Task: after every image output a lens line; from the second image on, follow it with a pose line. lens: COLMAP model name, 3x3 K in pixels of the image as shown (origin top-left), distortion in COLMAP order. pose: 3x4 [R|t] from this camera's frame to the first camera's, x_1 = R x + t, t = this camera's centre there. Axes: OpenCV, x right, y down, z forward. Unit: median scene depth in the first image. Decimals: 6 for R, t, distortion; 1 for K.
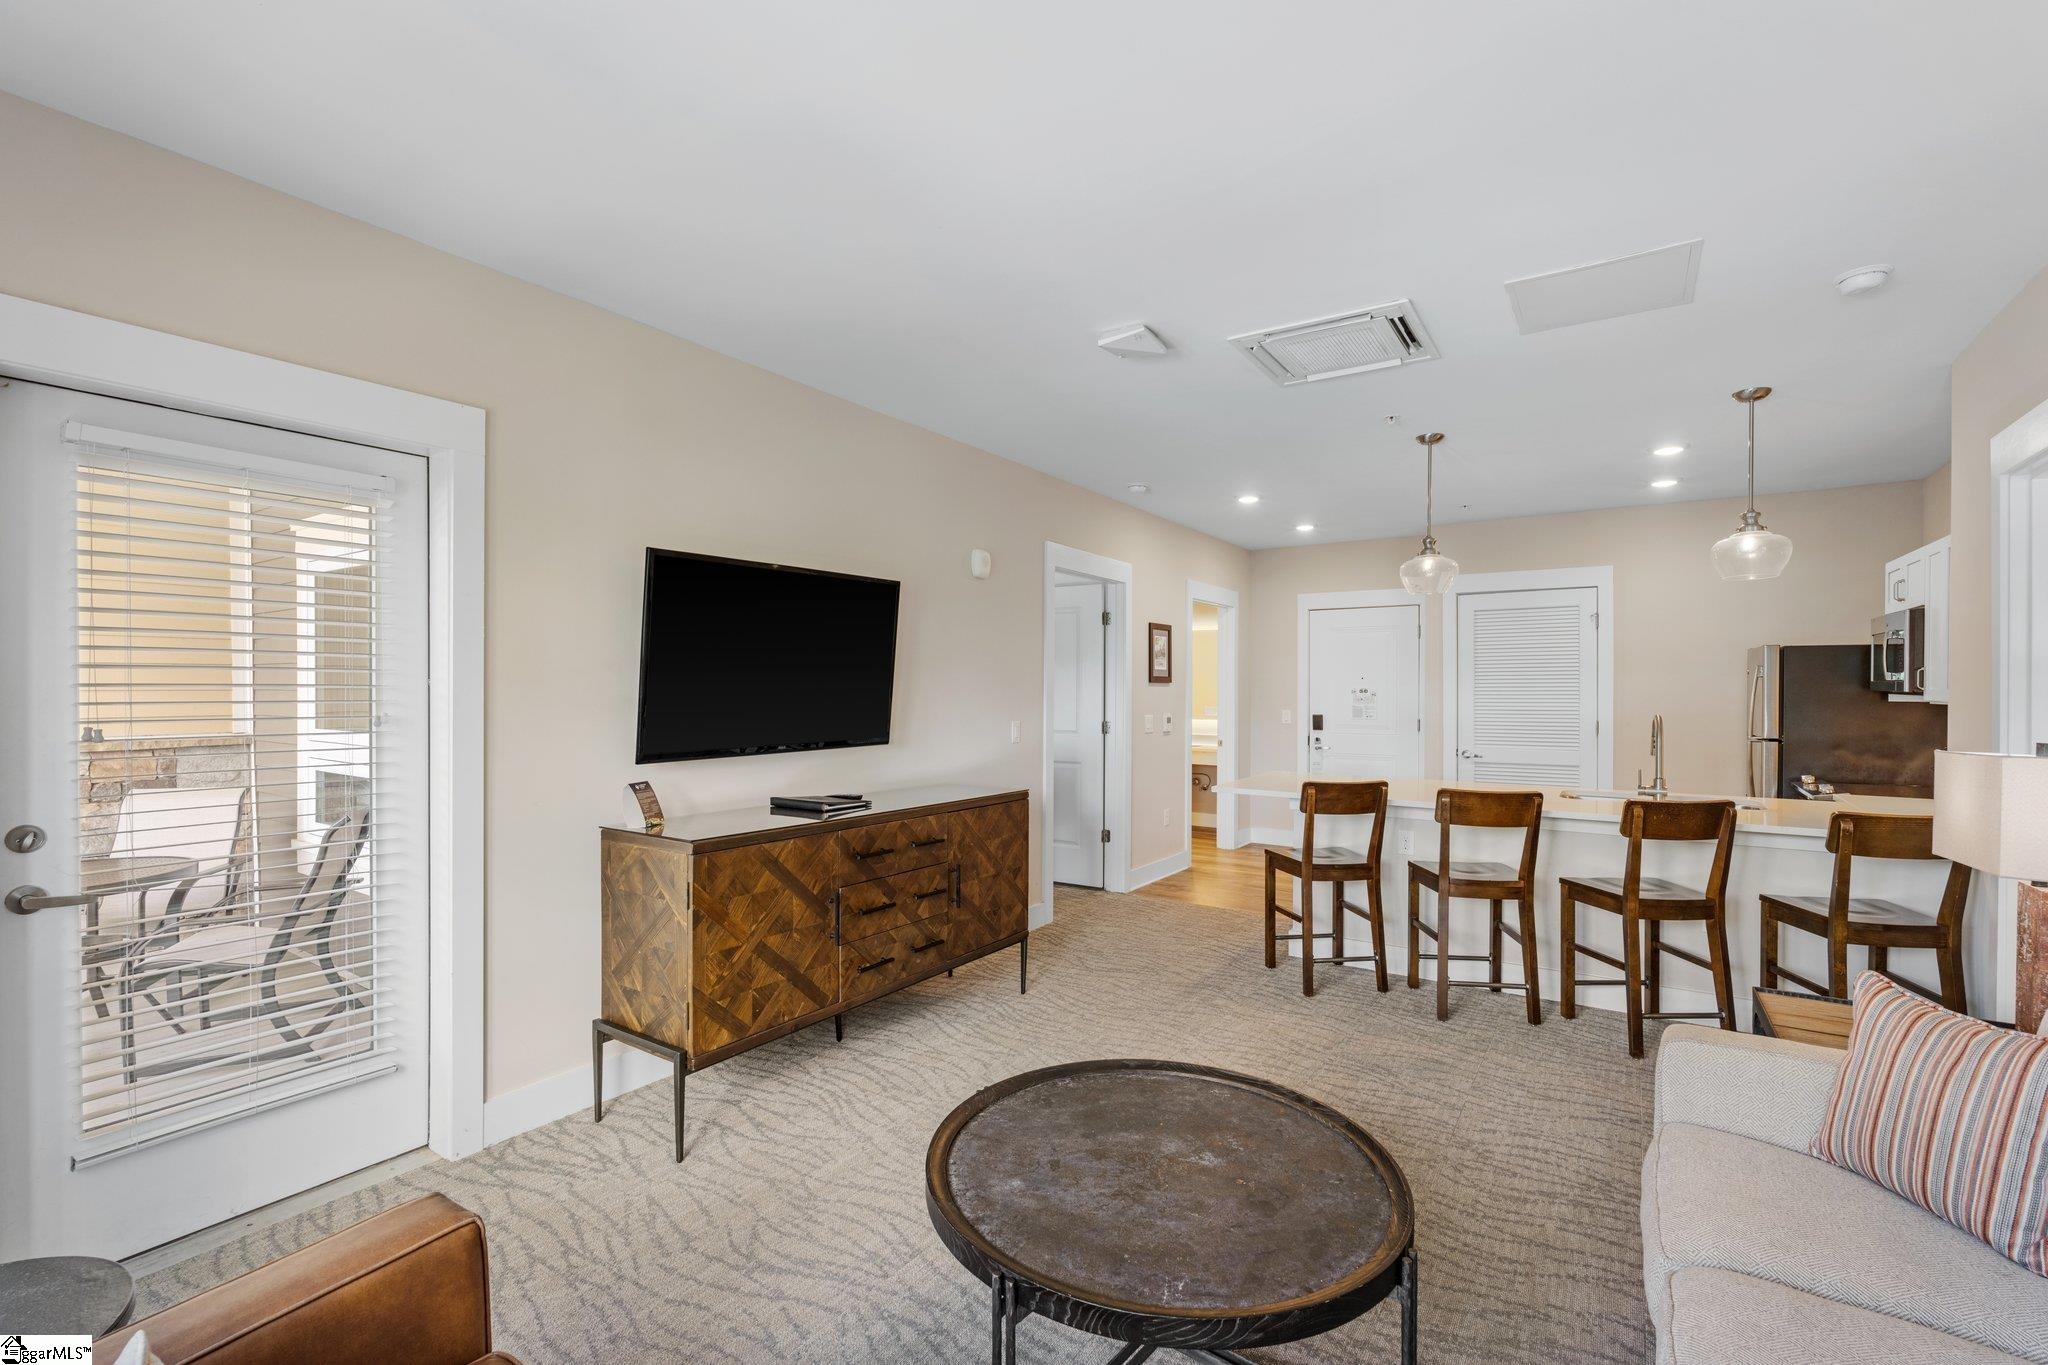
lens RADIAL K [[893.6, 0, 1024.0], [0, 893.6, 682.5], [0, 0, 1]] dist [-0.002071, -0.000254]
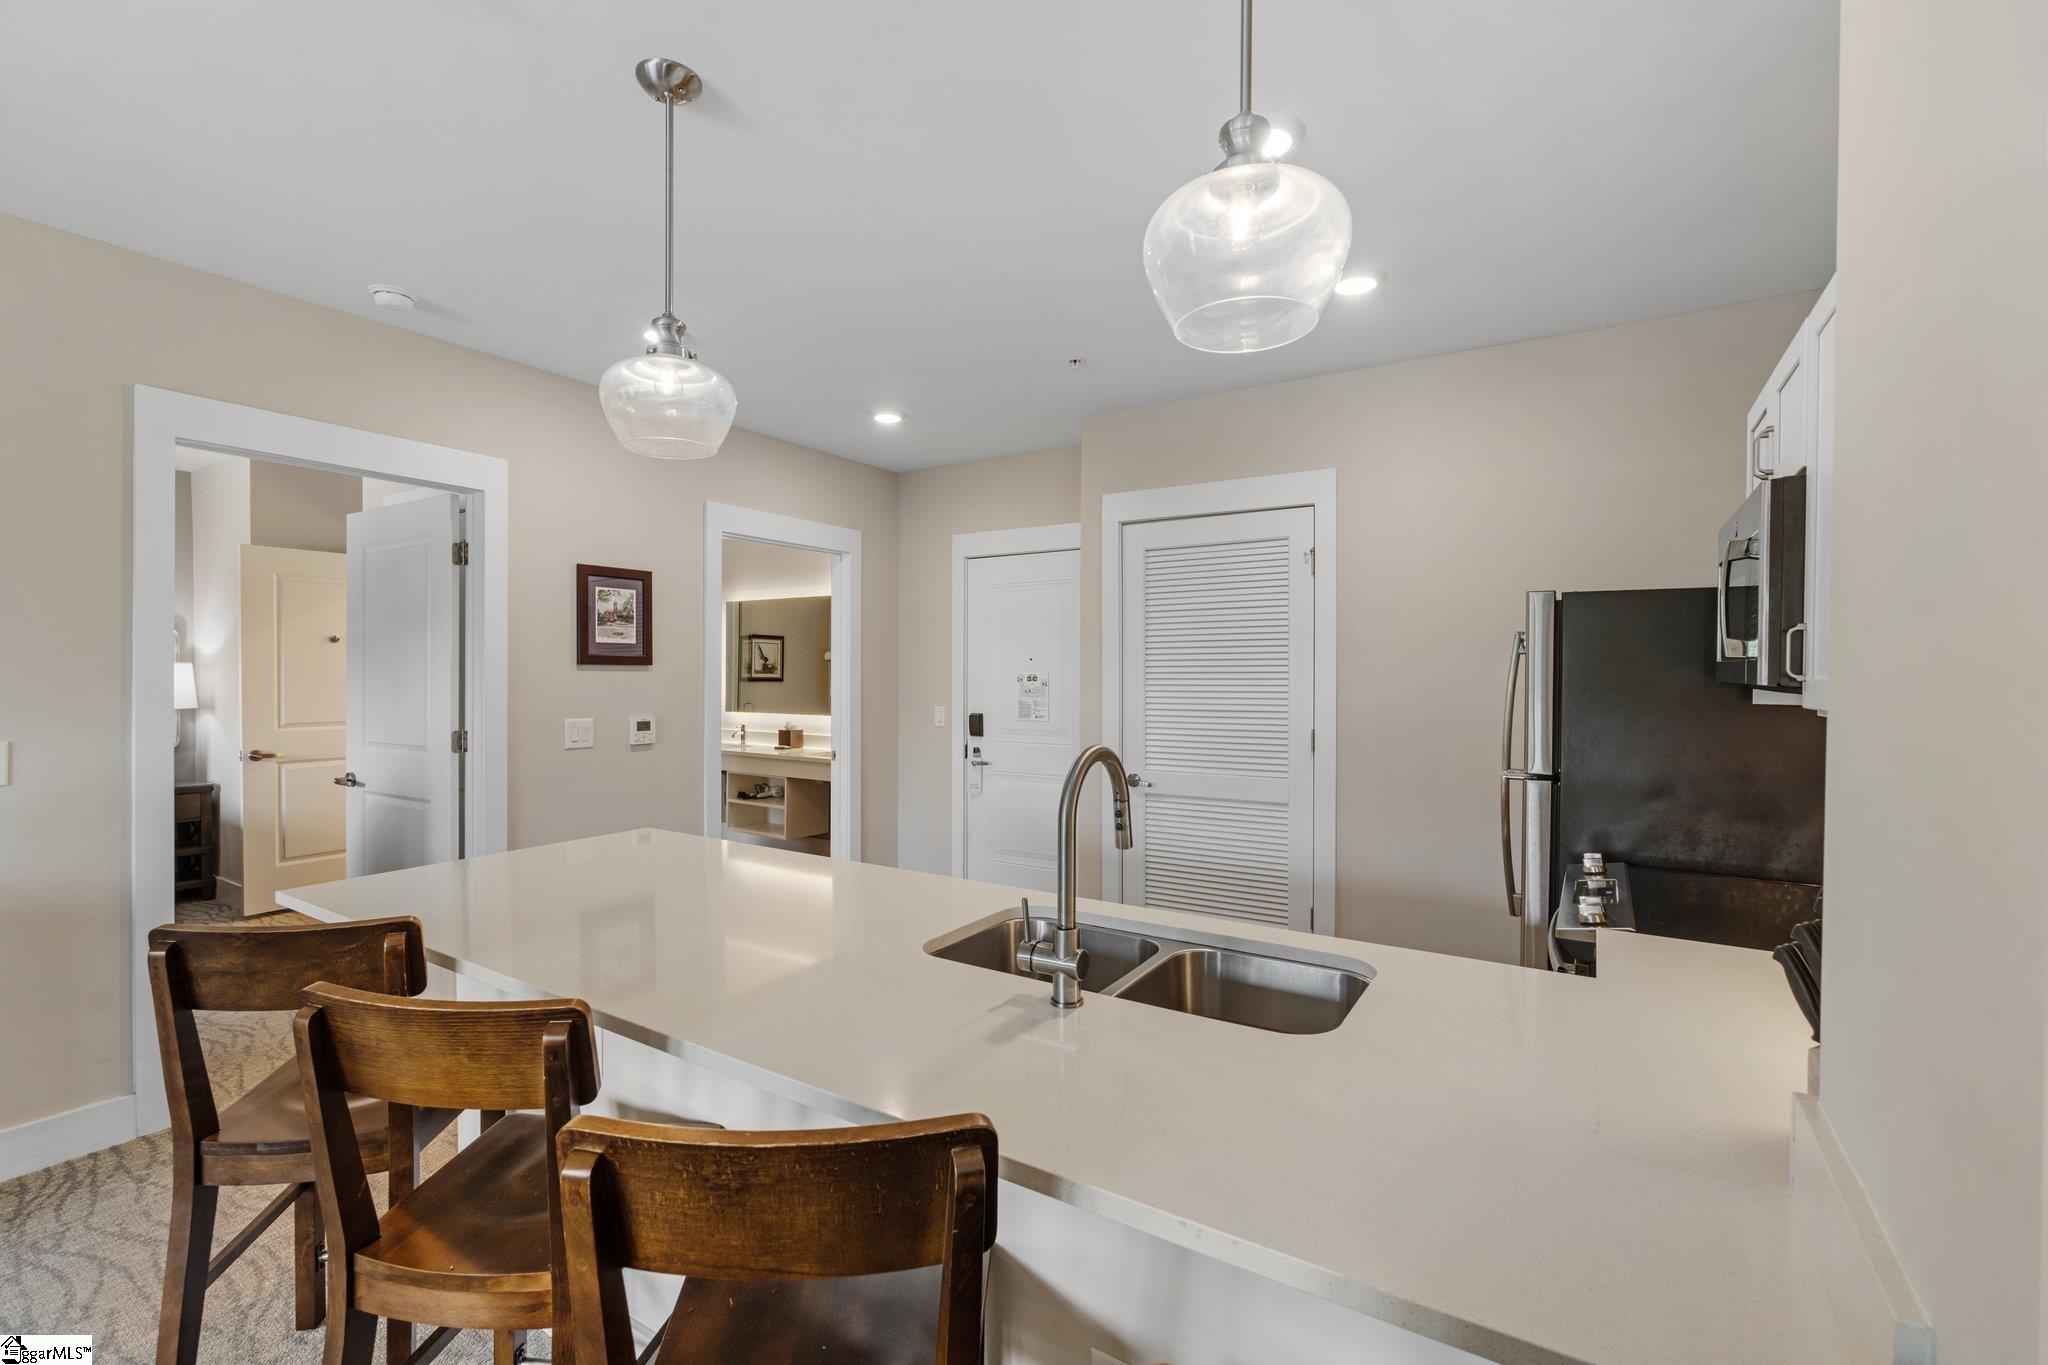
lens RADIAL K [[893.6, 0, 1024.0], [0, 893.6, 682.5], [0, 0, 1]] dist [-0.002071, -0.000254]
pose [[0.999880, 0.001148, 0.015433, 0.618731], [-0.001408, 0.999857, 0.016876, 0.002294], [-0.015412, -0.016896, 0.999738, 0.570882]]
